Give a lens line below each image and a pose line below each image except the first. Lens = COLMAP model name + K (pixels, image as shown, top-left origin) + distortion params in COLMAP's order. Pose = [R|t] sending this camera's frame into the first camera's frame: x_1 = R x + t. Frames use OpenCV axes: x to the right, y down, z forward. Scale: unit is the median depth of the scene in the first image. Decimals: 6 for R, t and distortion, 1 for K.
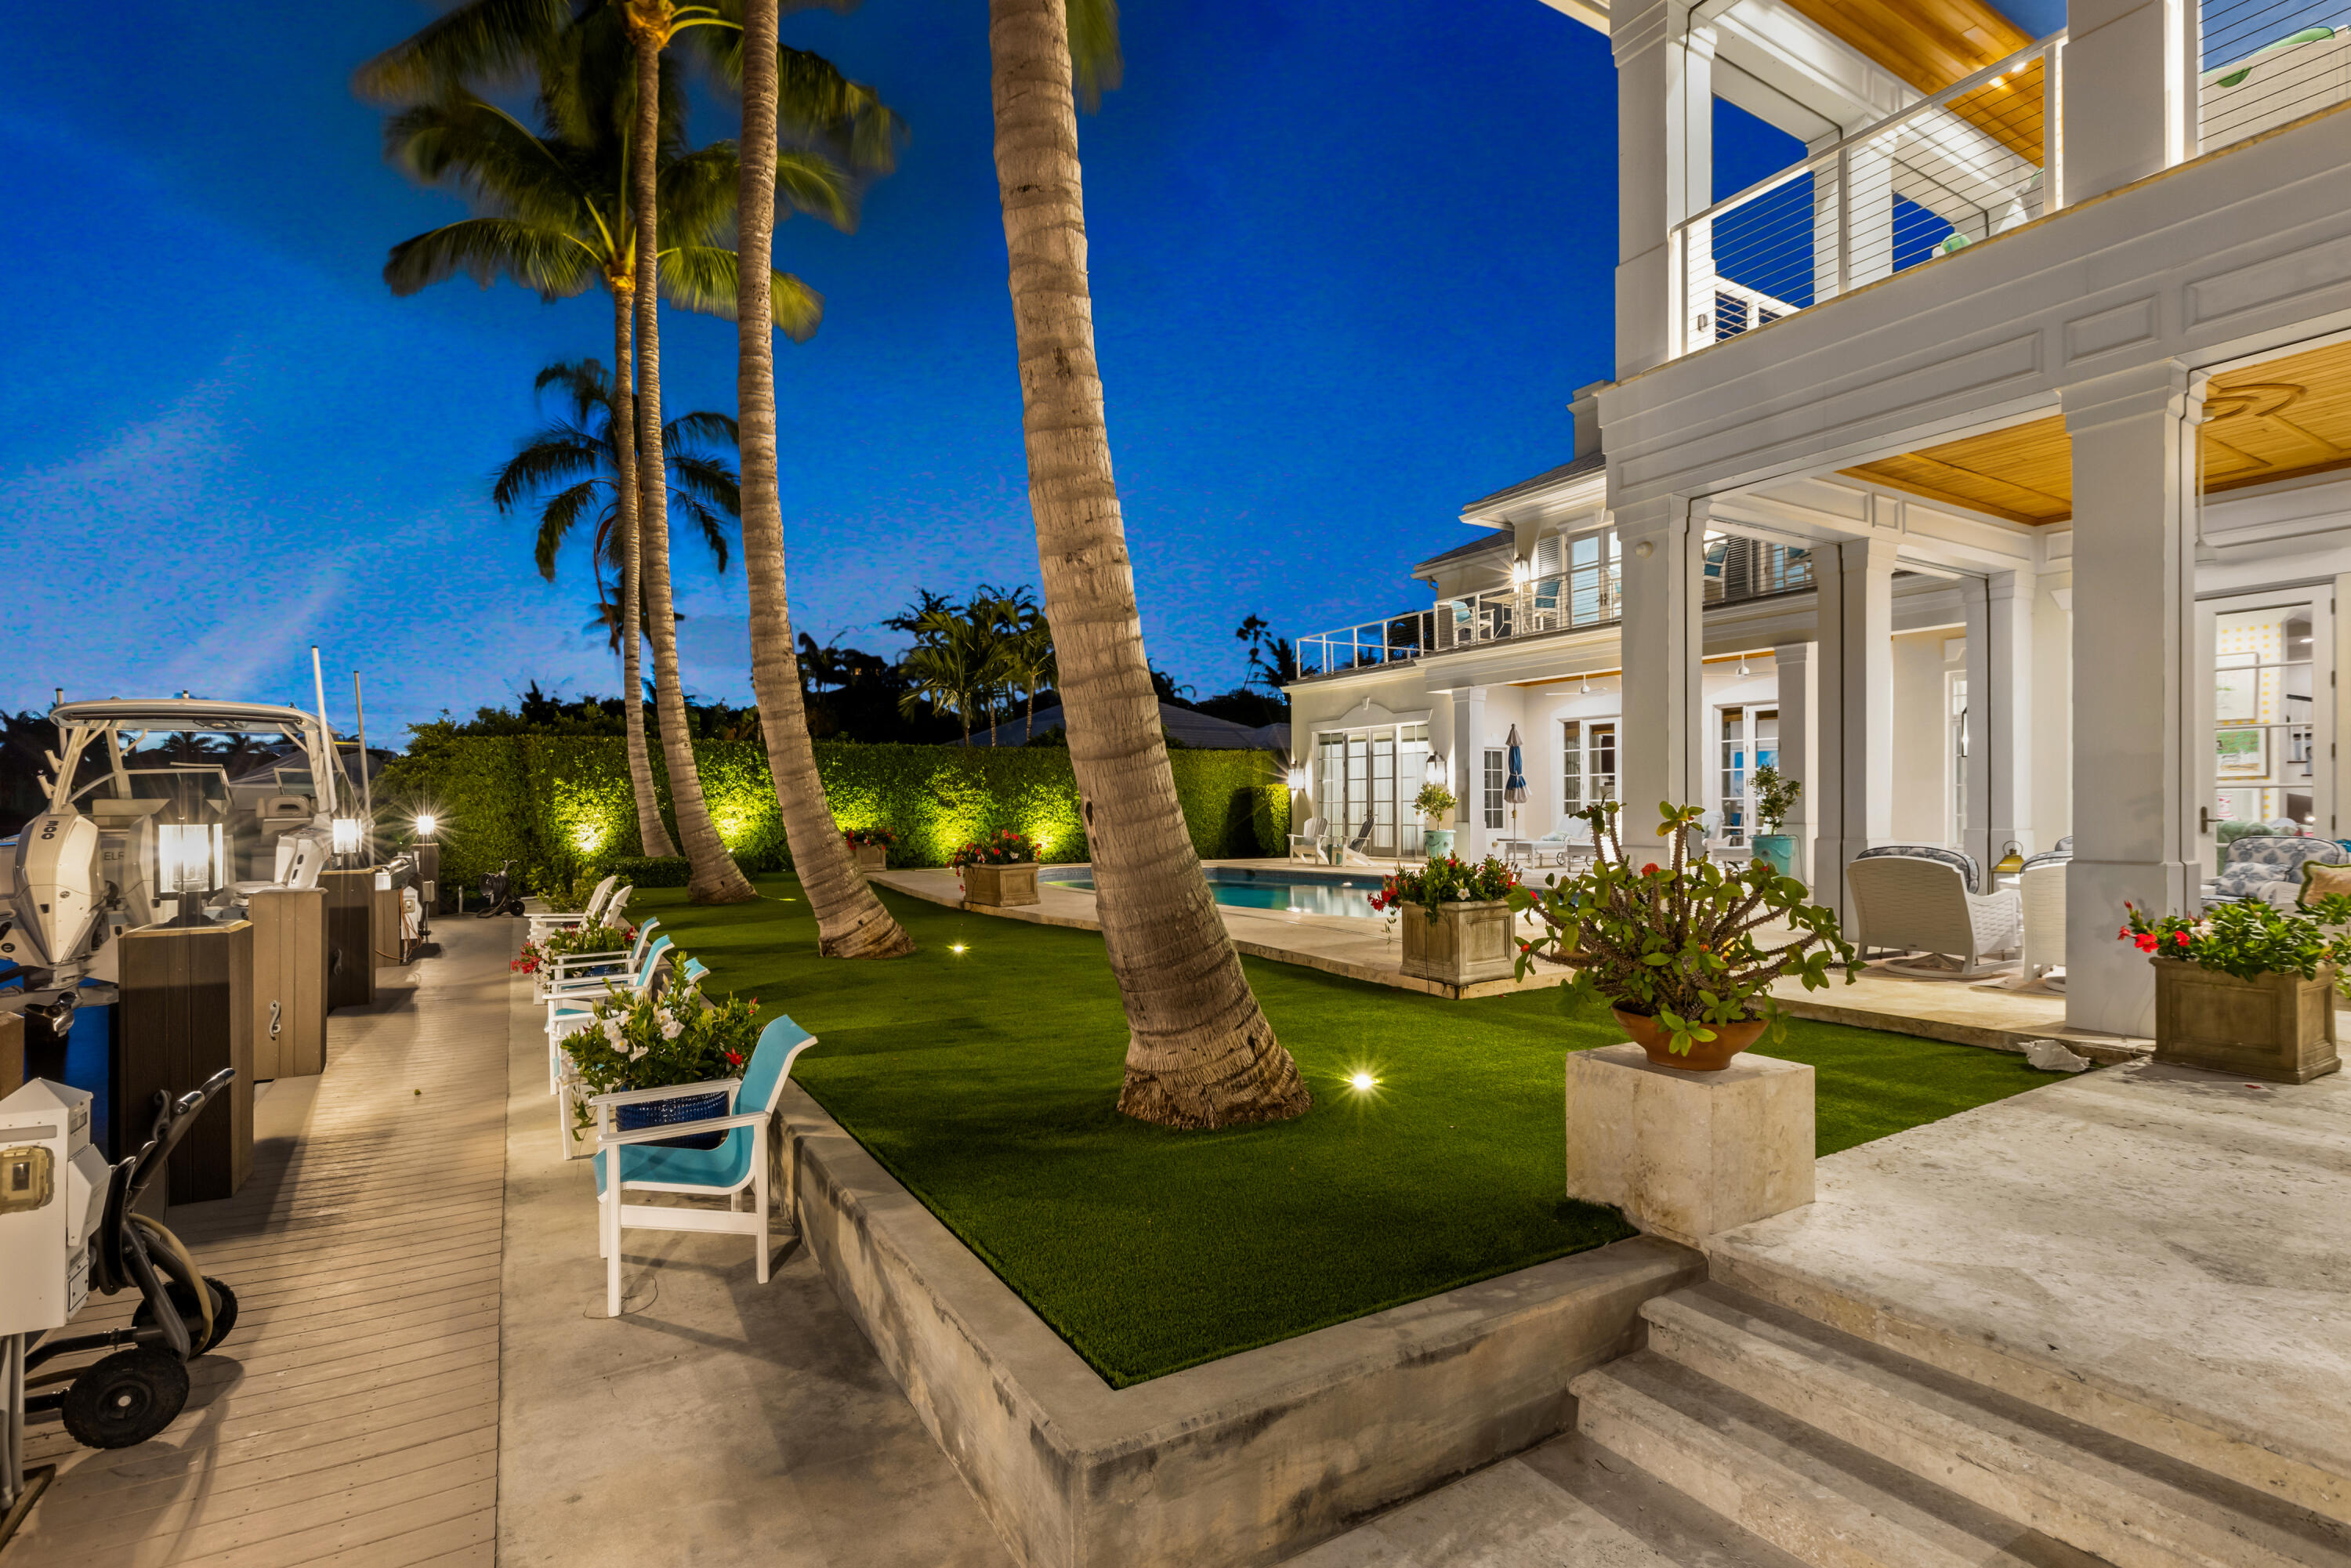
lens RADIAL K [[1092.5, 0, 1172.0], [0, 1092.5, 813.6], [0, 0, 1]] dist [0.000988, -0.000043]
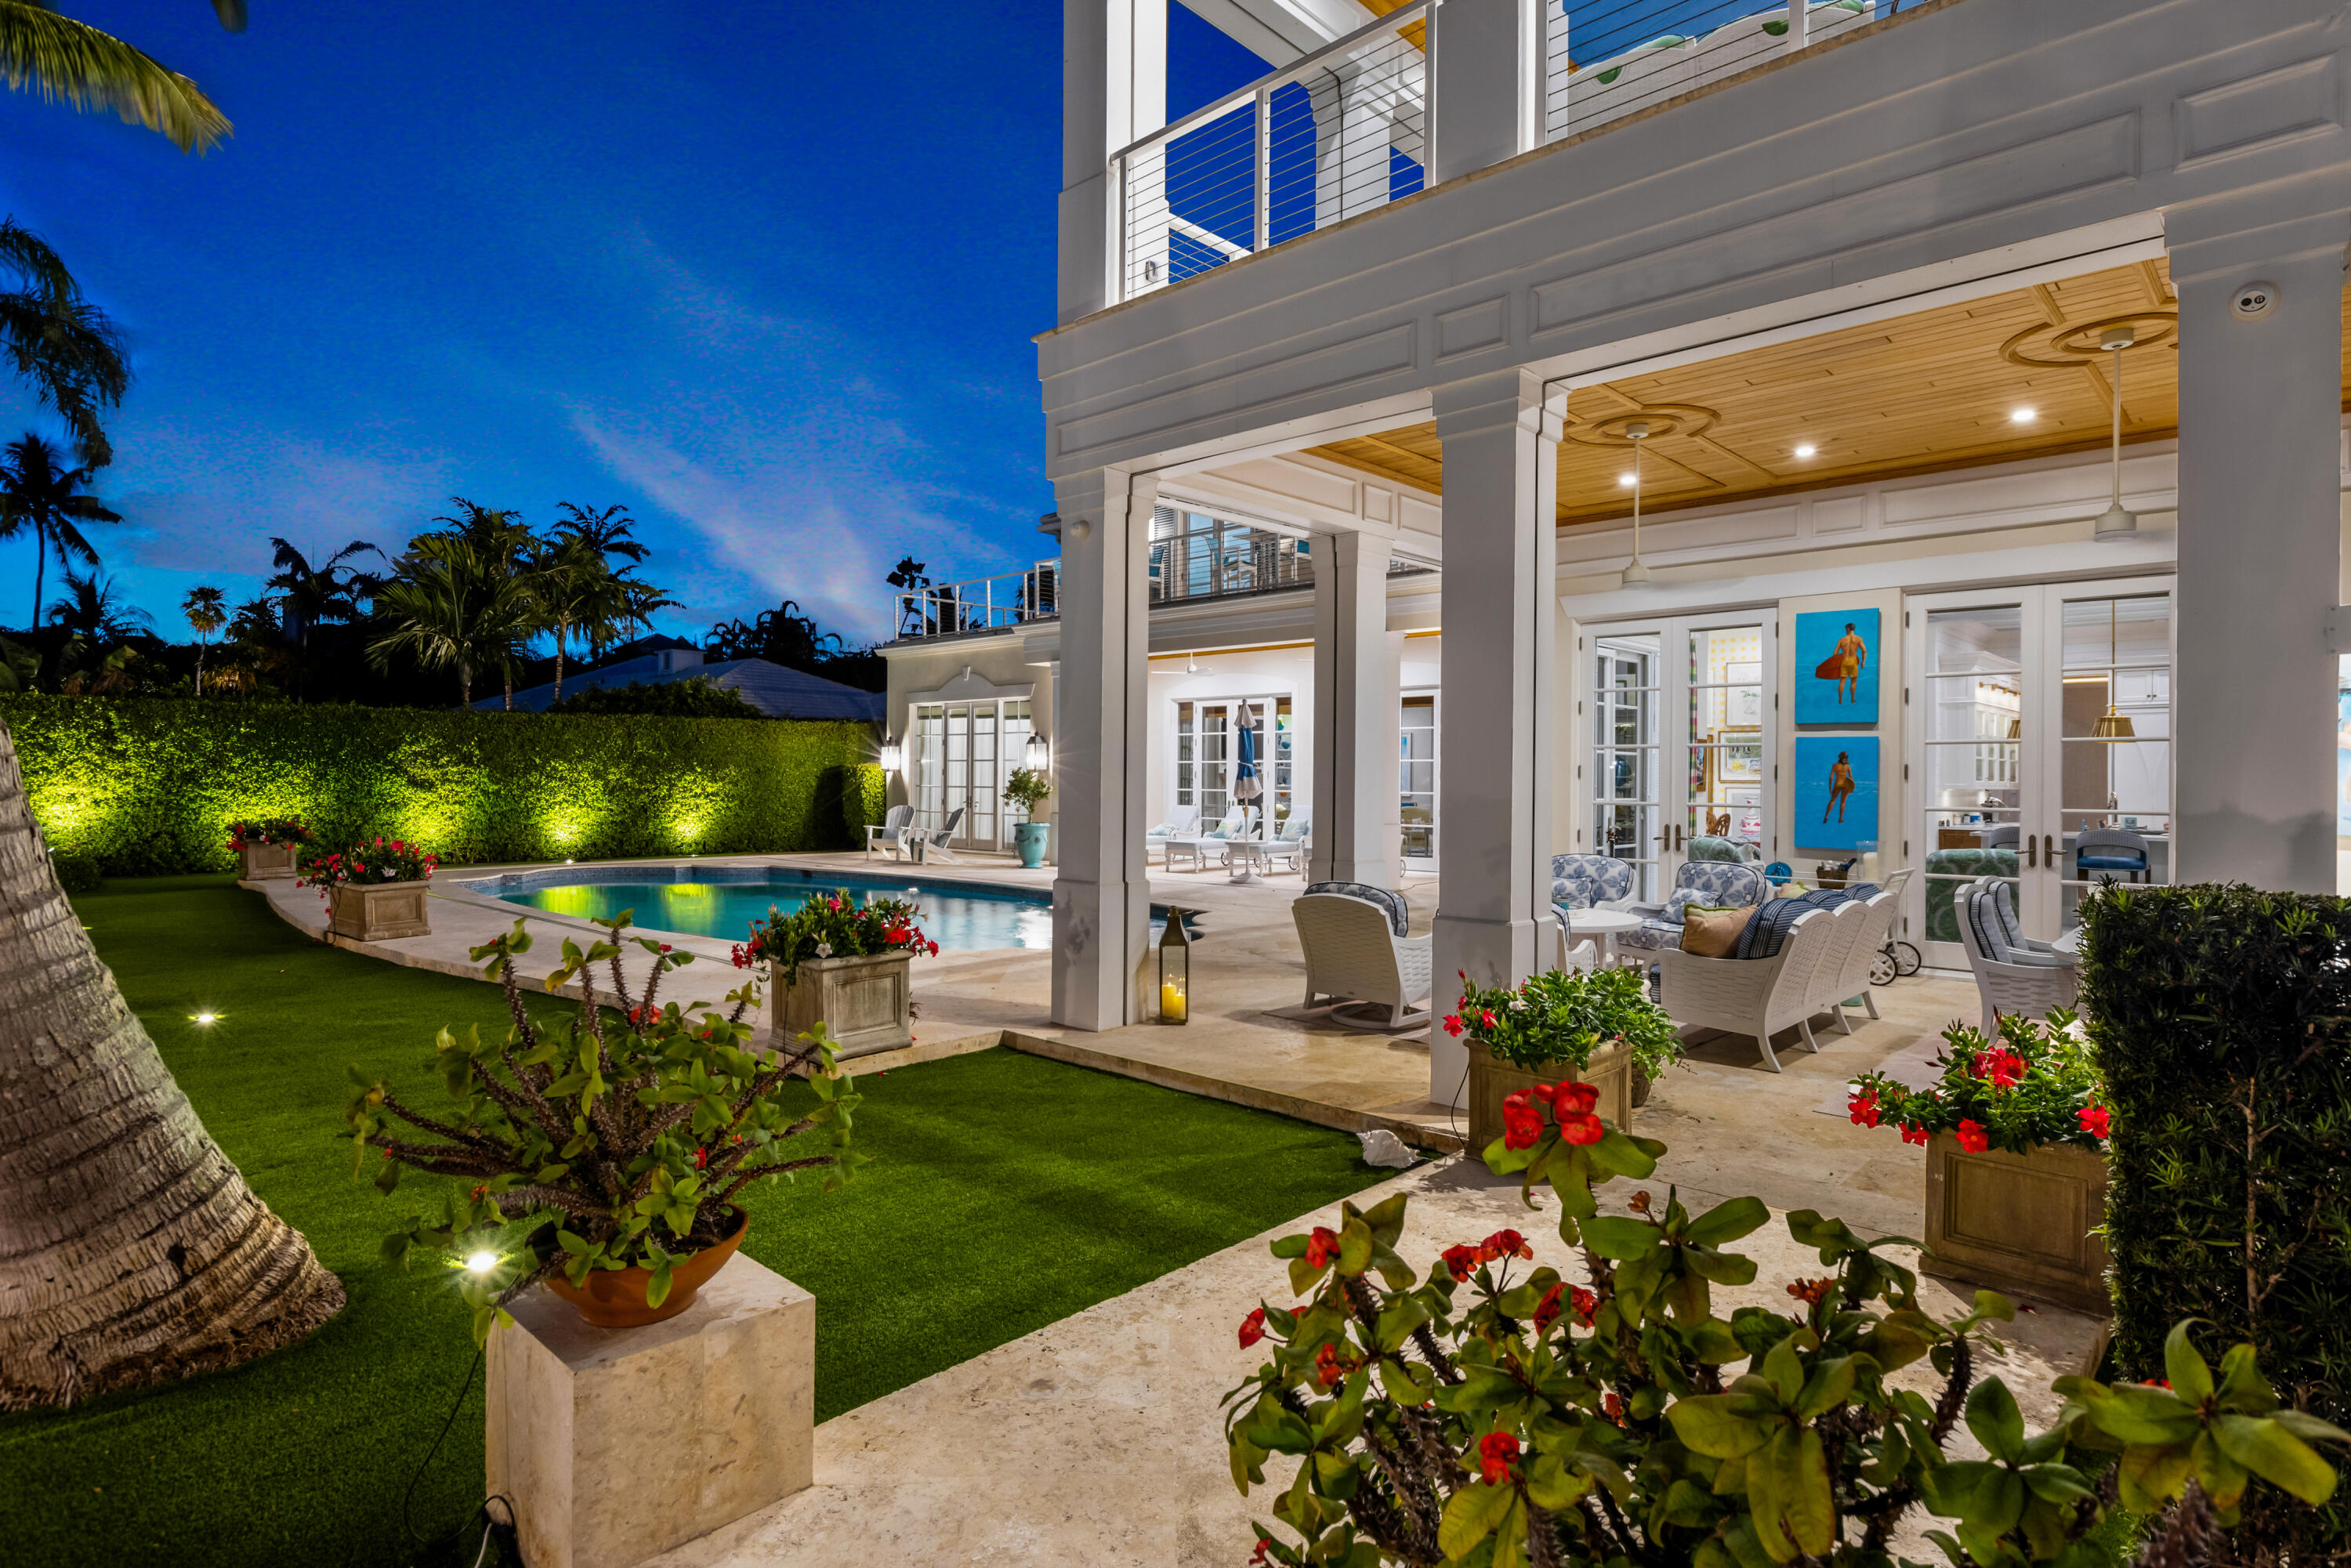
lens RADIAL K [[1225.1, 0, 1175.5], [0, 1225.1, 784.0], [0, 0, 1]] dist [-0.000140, 0.000429]
pose [[0.962341, 0.010313, 0.271648, 0.145809], [-0.010223, 0.999946, -0.001746, -0.026041], [-0.271651, -0.001097, 0.962395, 0.039809]]
